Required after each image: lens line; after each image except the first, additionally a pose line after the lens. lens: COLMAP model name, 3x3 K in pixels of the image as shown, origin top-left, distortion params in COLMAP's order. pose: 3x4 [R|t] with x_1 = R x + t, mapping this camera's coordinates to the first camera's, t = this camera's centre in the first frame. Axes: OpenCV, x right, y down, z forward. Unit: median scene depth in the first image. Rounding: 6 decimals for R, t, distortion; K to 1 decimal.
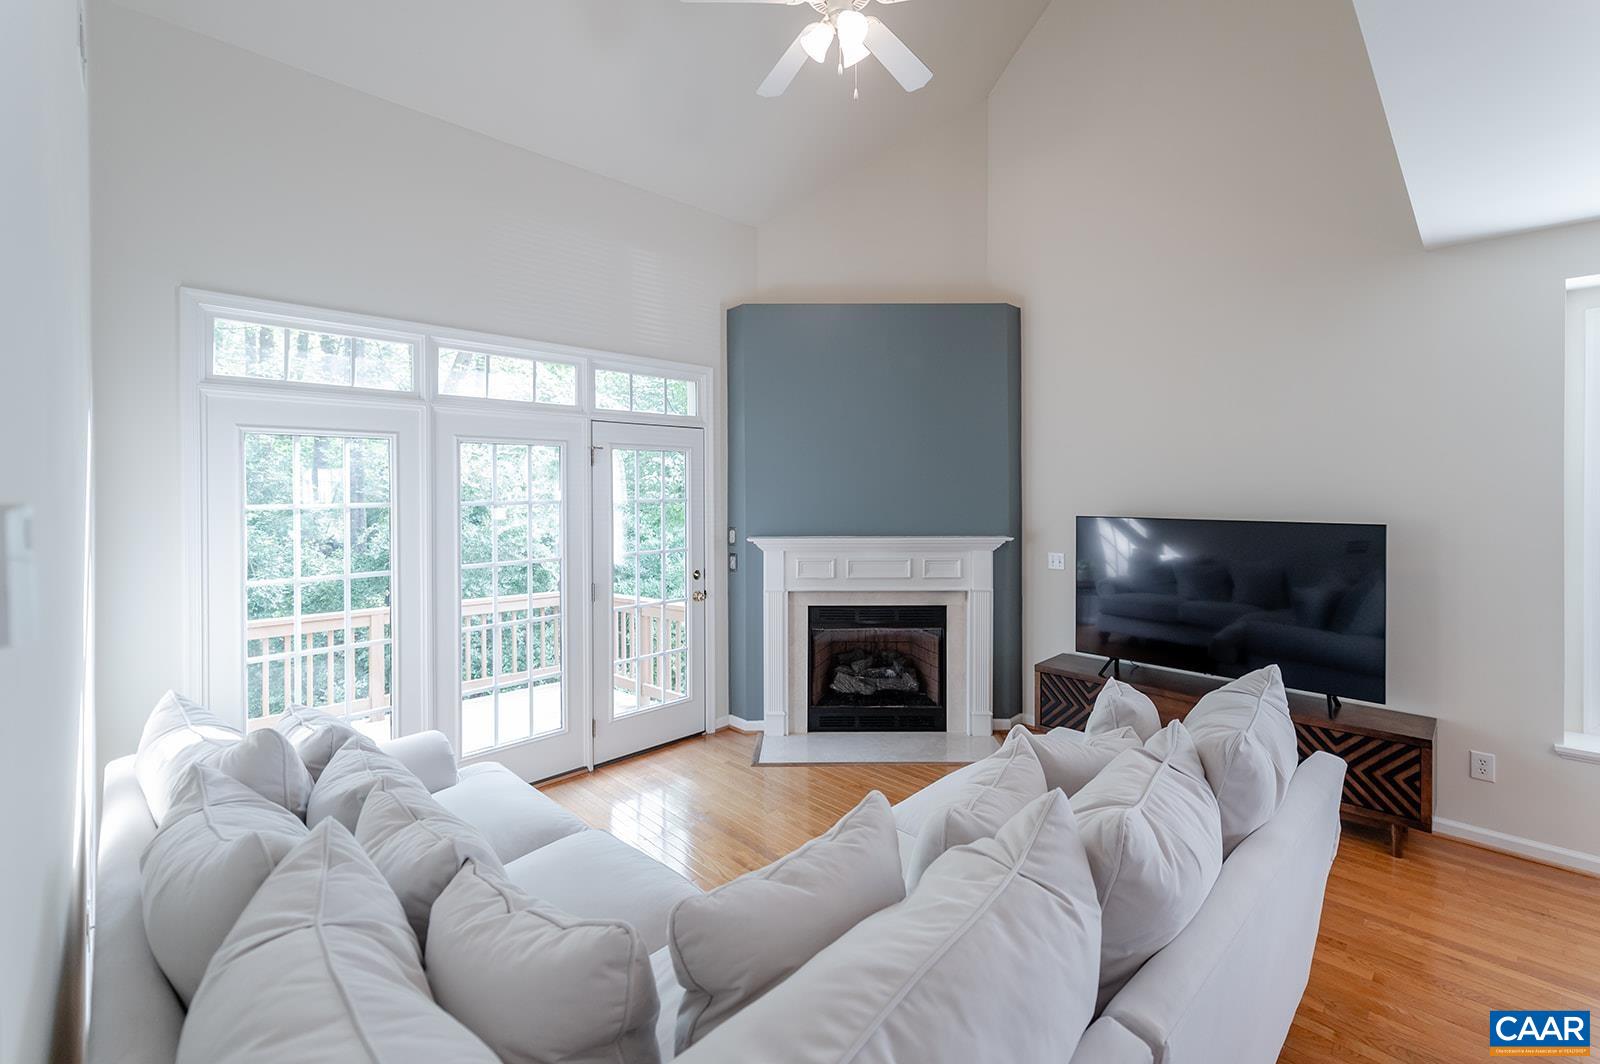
lens RADIAL K [[692.4, 0, 804.2], [0, 692.4, 493.7], [0, 0, 1]] dist [-0.000323, -0.000035]
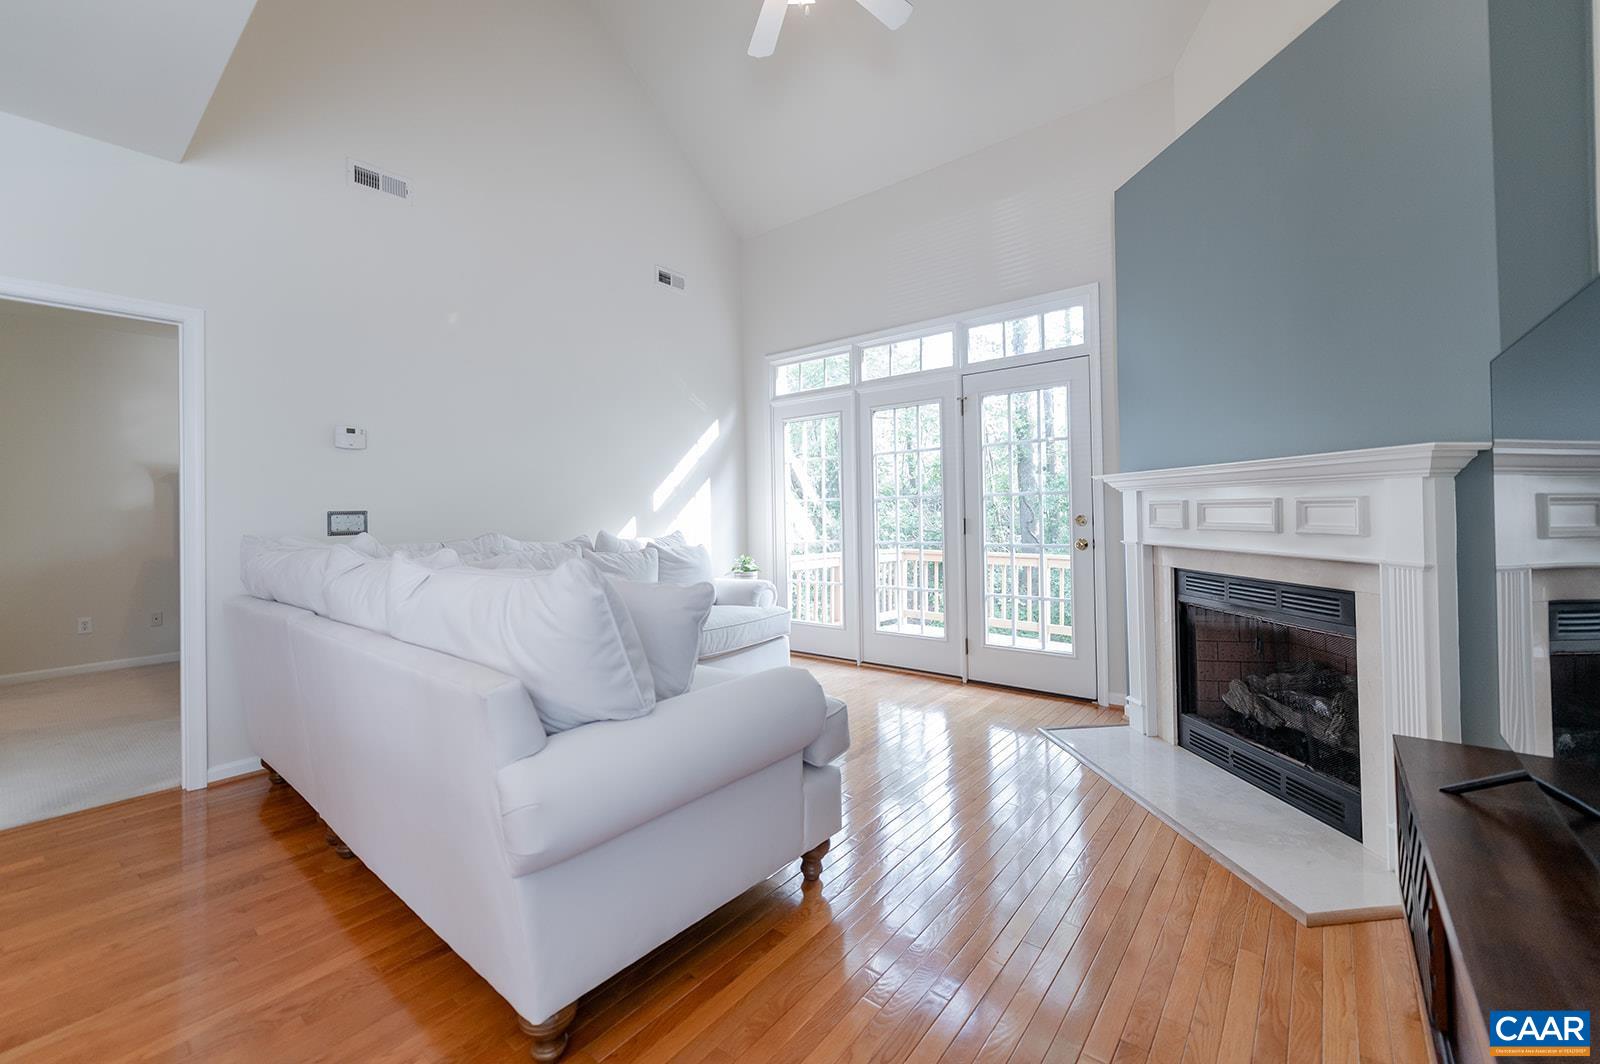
lens RADIAL K [[635.1, 0, 803.5], [0, 635.1, 502.5], [0, 0, 1]] dist [0.000679, -0.000050]
pose [[0.102465, -0.006491, -0.994715, 0.642153], [0.015336, 0.999870, -0.004945, 0.096027], [0.994618, -0.014748, 0.102551, 0.576987]]
